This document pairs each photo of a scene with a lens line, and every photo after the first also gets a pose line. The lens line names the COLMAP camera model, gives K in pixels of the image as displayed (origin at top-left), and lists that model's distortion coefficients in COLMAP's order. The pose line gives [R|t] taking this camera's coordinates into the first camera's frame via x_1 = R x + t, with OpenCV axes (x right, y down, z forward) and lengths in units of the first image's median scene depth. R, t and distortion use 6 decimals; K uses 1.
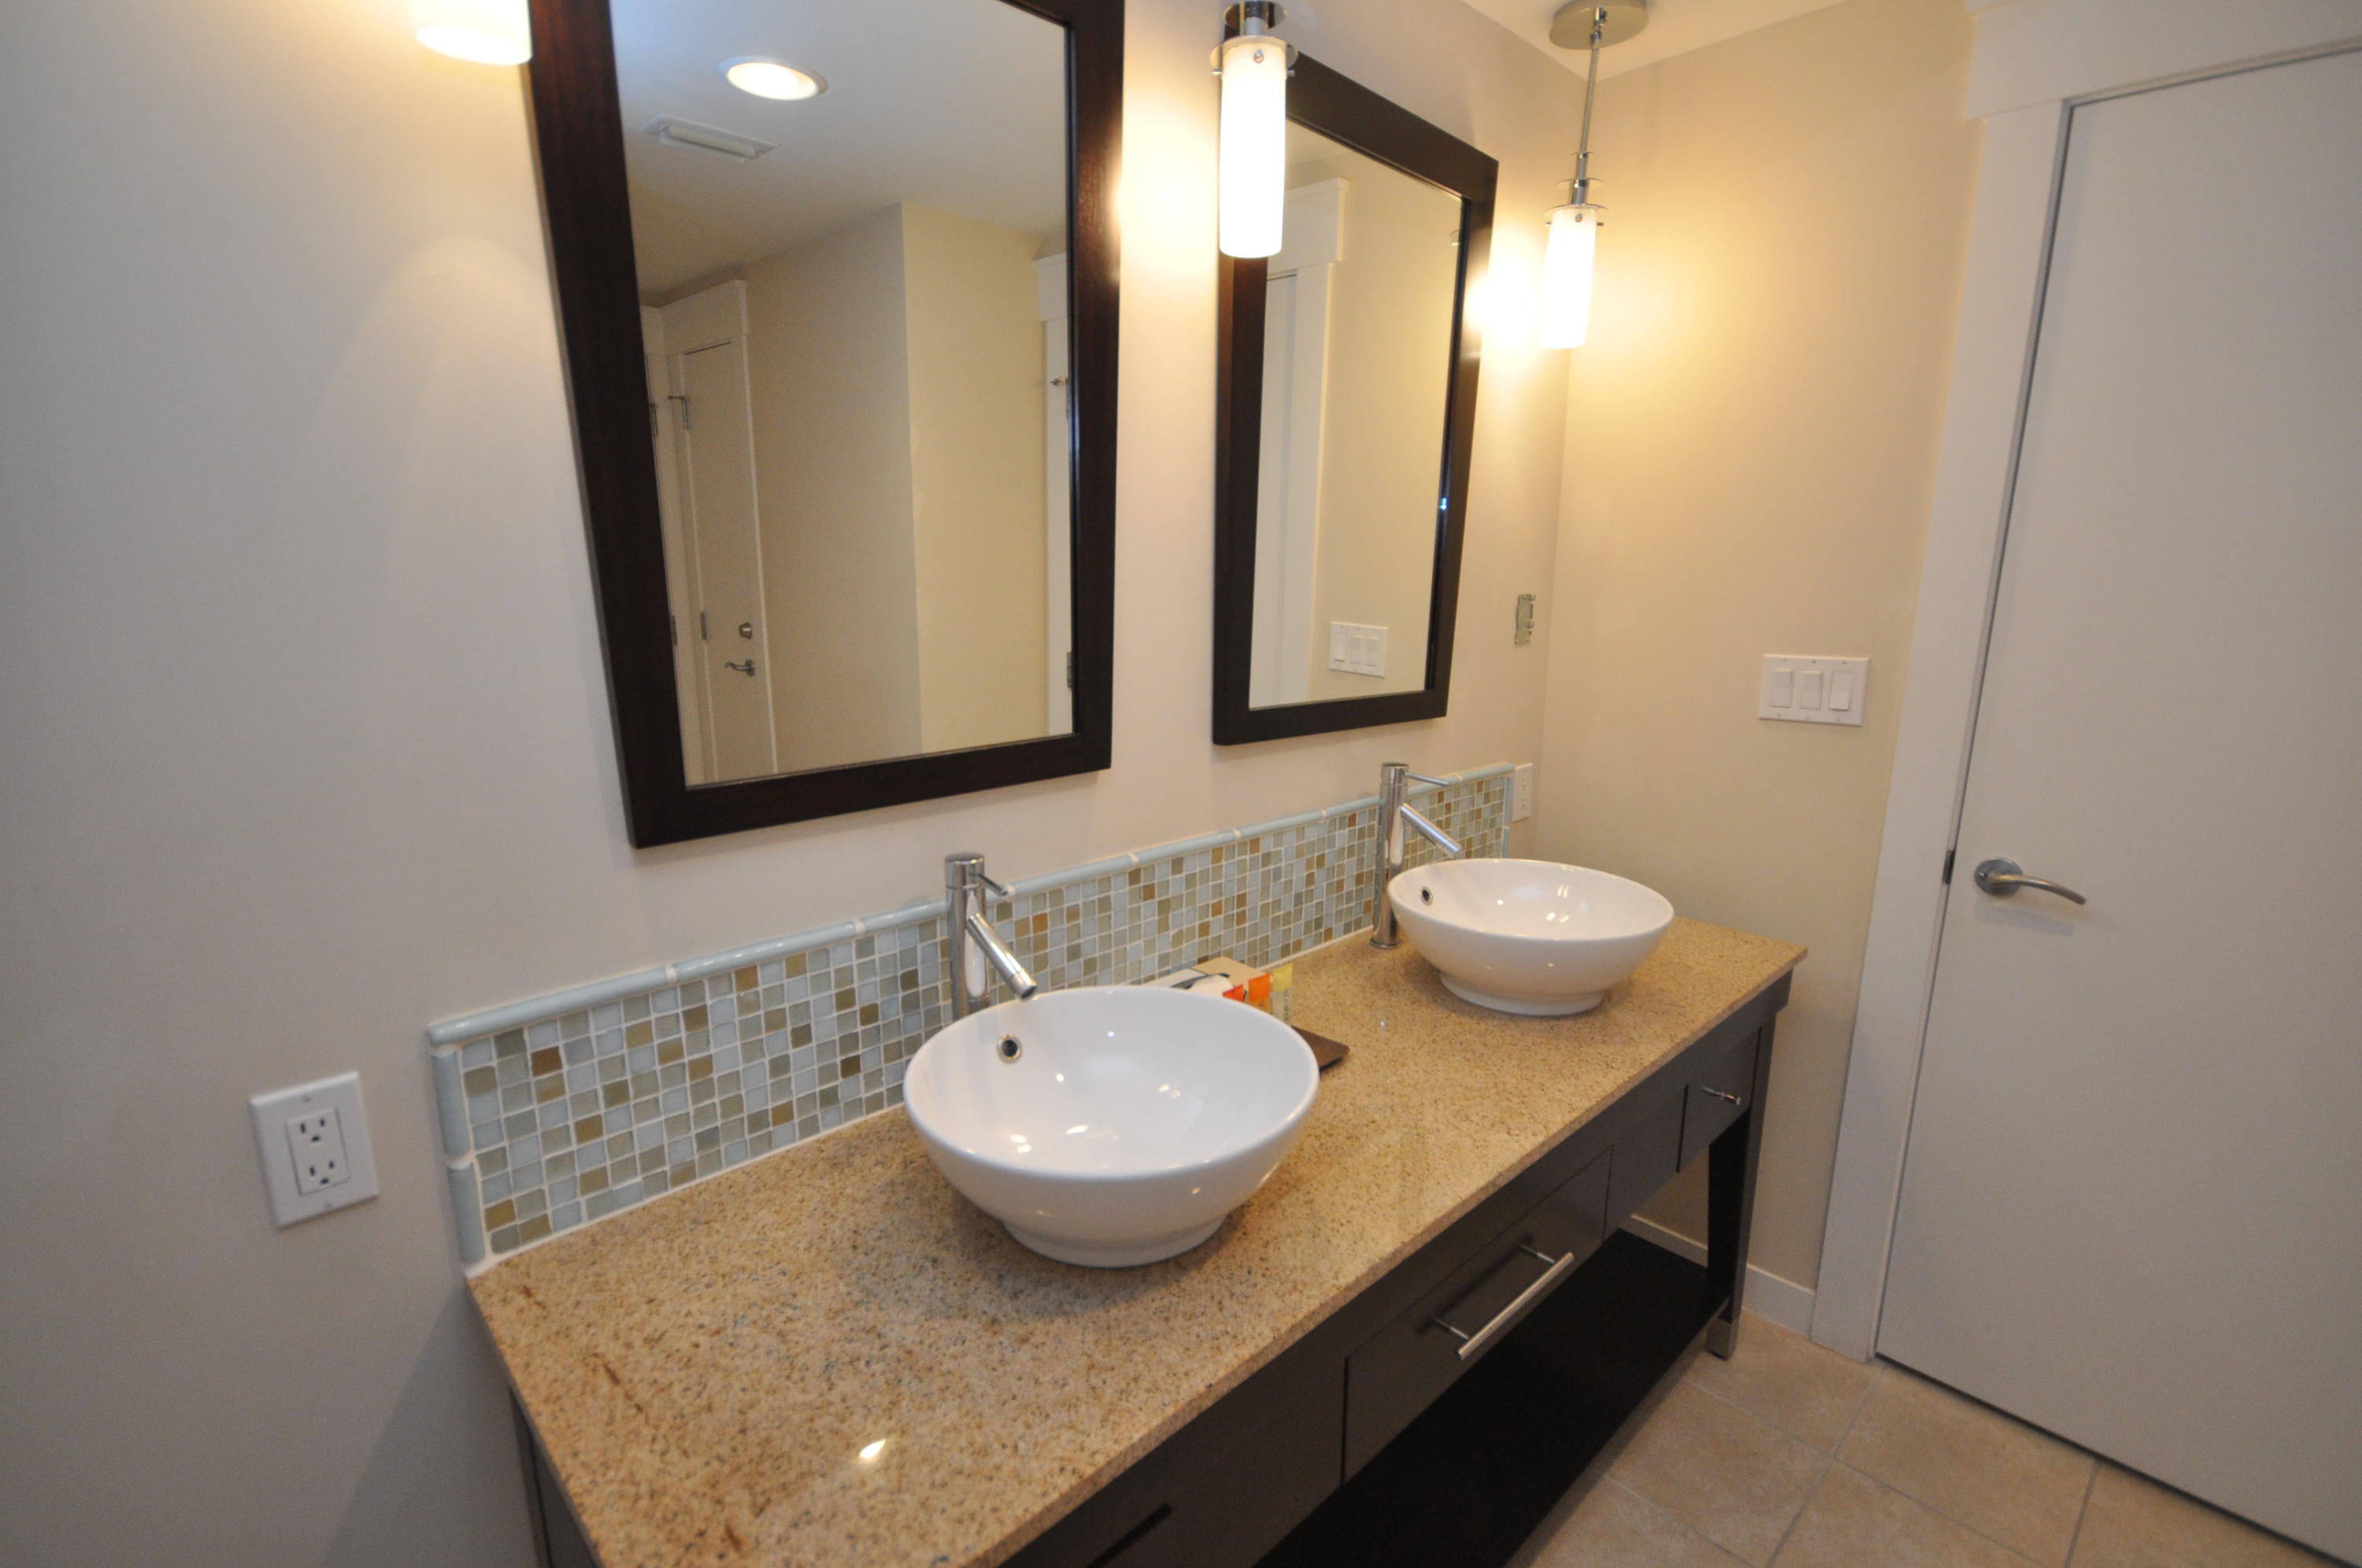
lens RADIAL K [[1114.3, 0, 1173.4], [0, 1114.3, 778.9], [0, 0, 1]] dist [-0.002290, -0.000022]
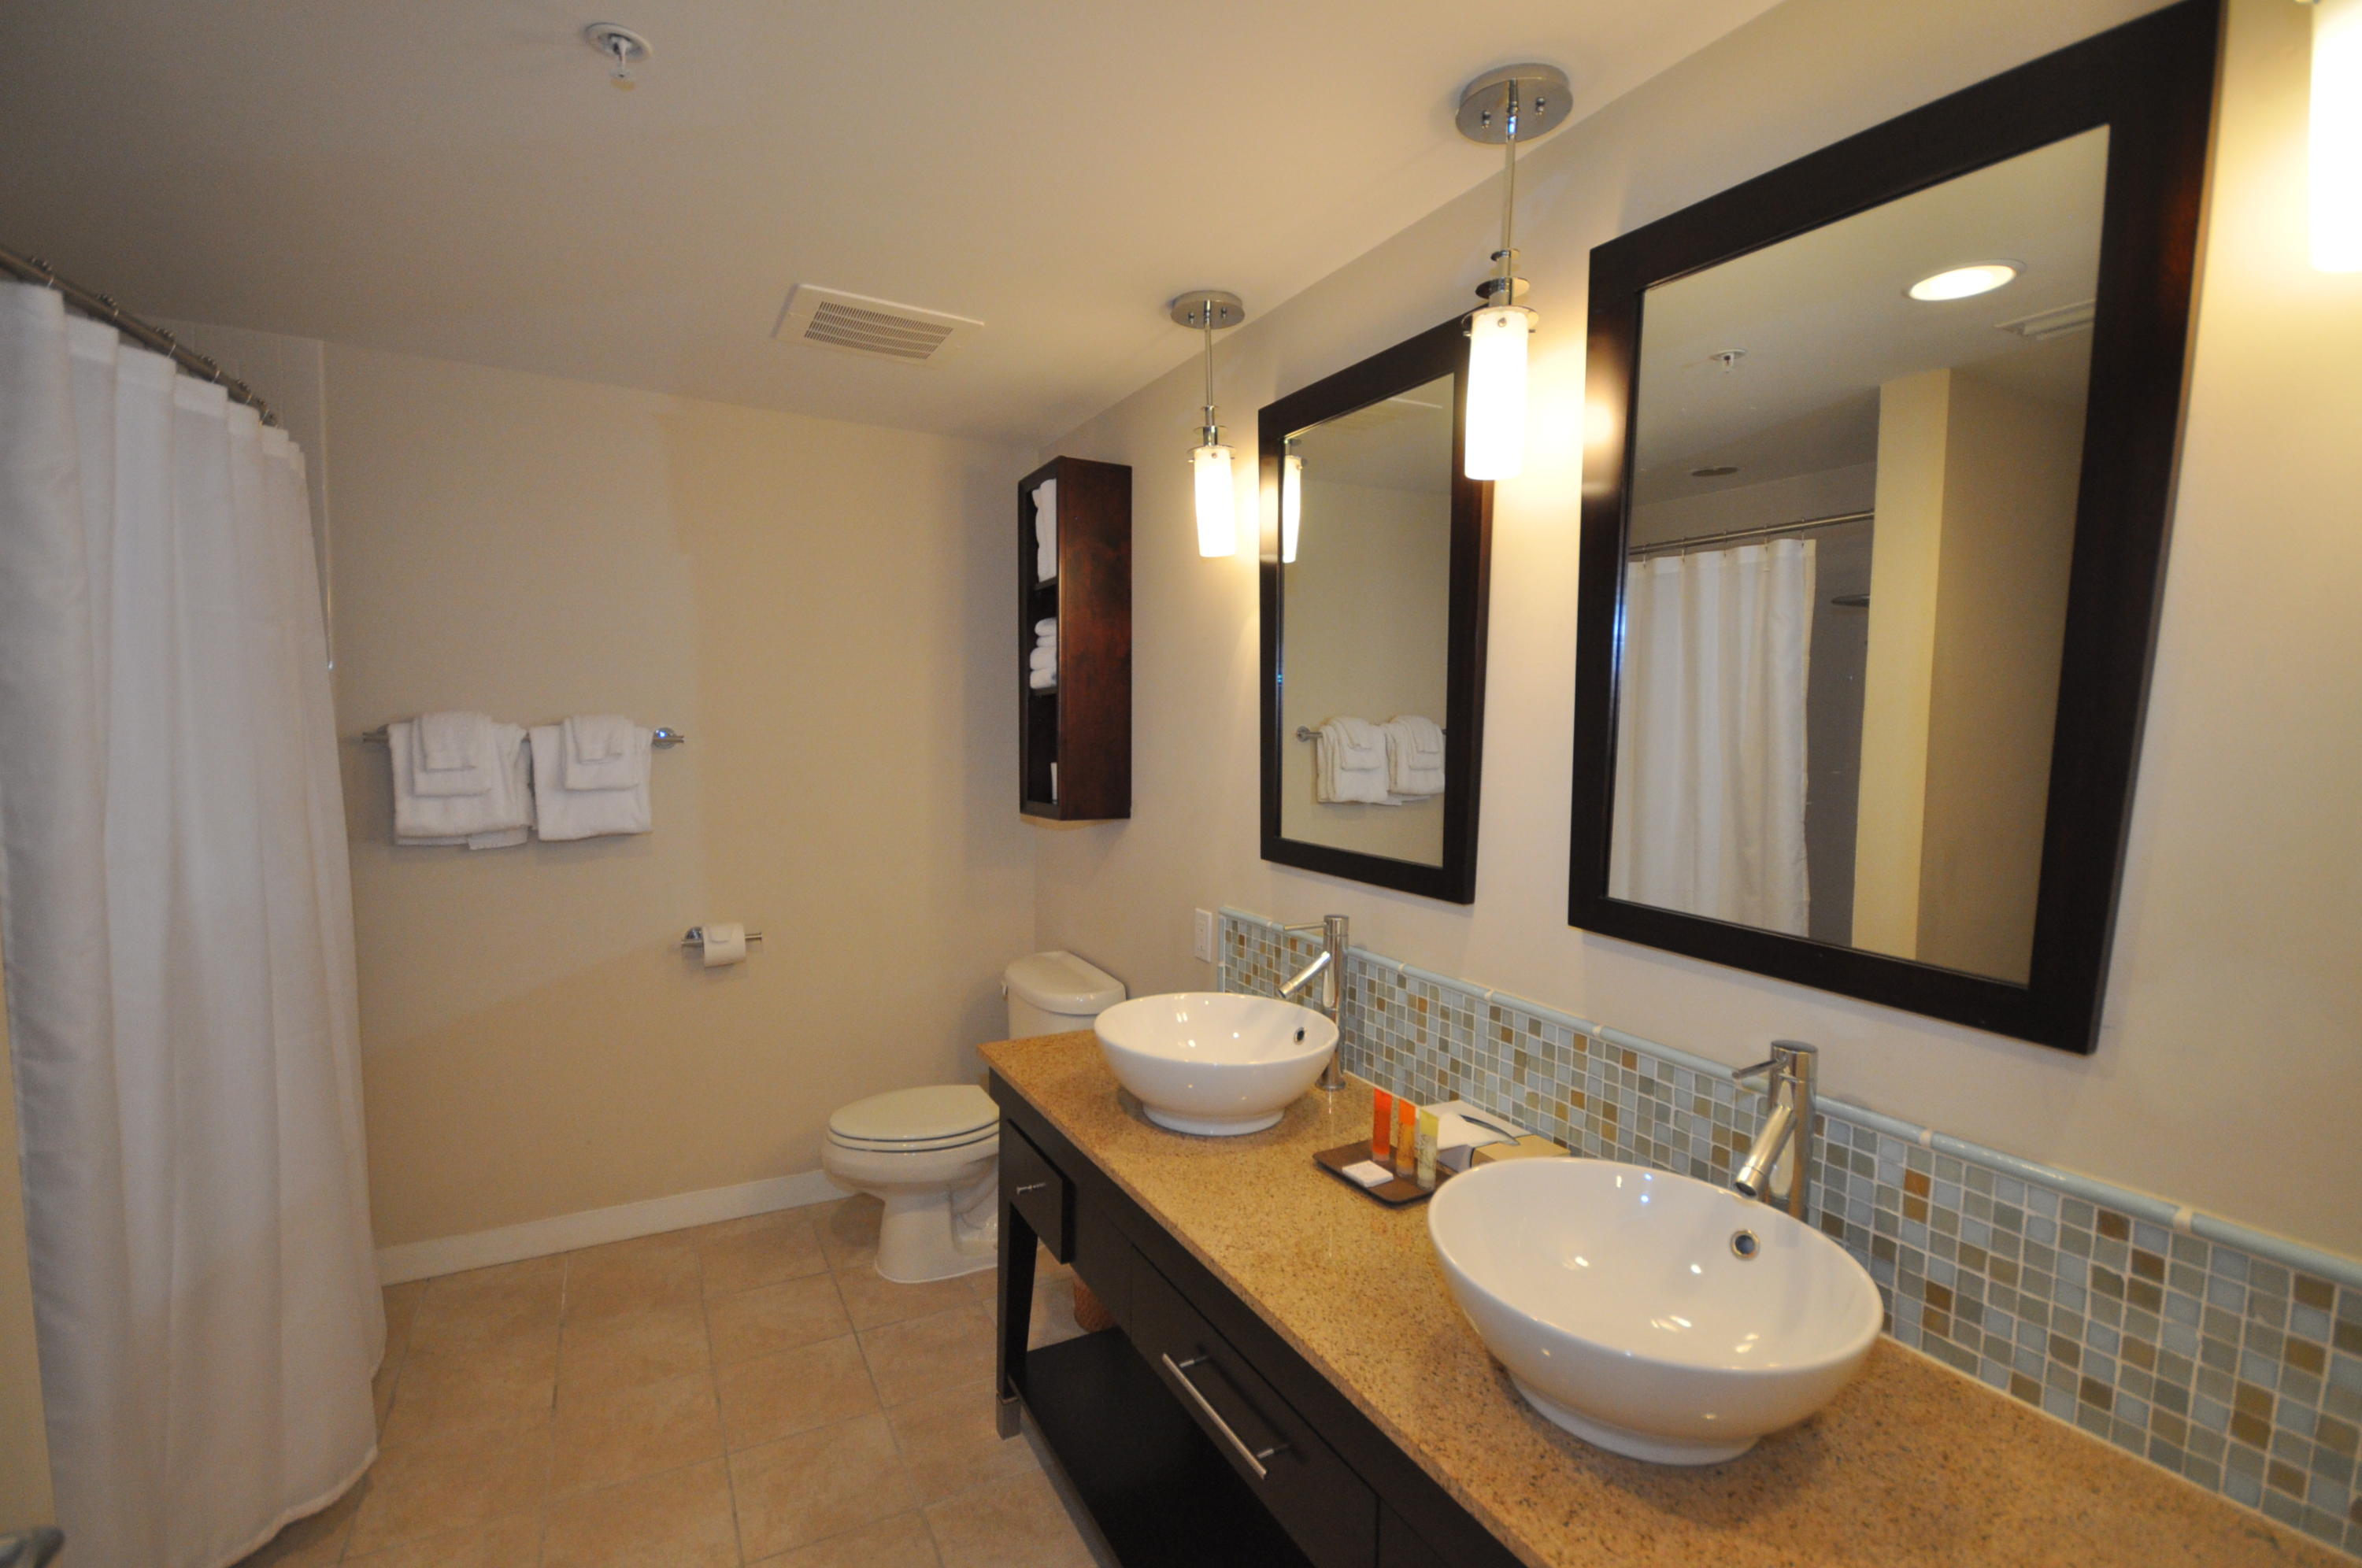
lens RADIAL K [[1034.5, 0, 1180.2], [0, 1034.5, 801.0], [0, 0, 1]] dist [0.004820, -0.006868]
pose [[-0.257831, 0.065545, -0.963964, 1.007134], [-0.213149, 0.969257, 0.122916, -0.174386], [0.942386, 0.237160, -0.235934, 0.870494]]
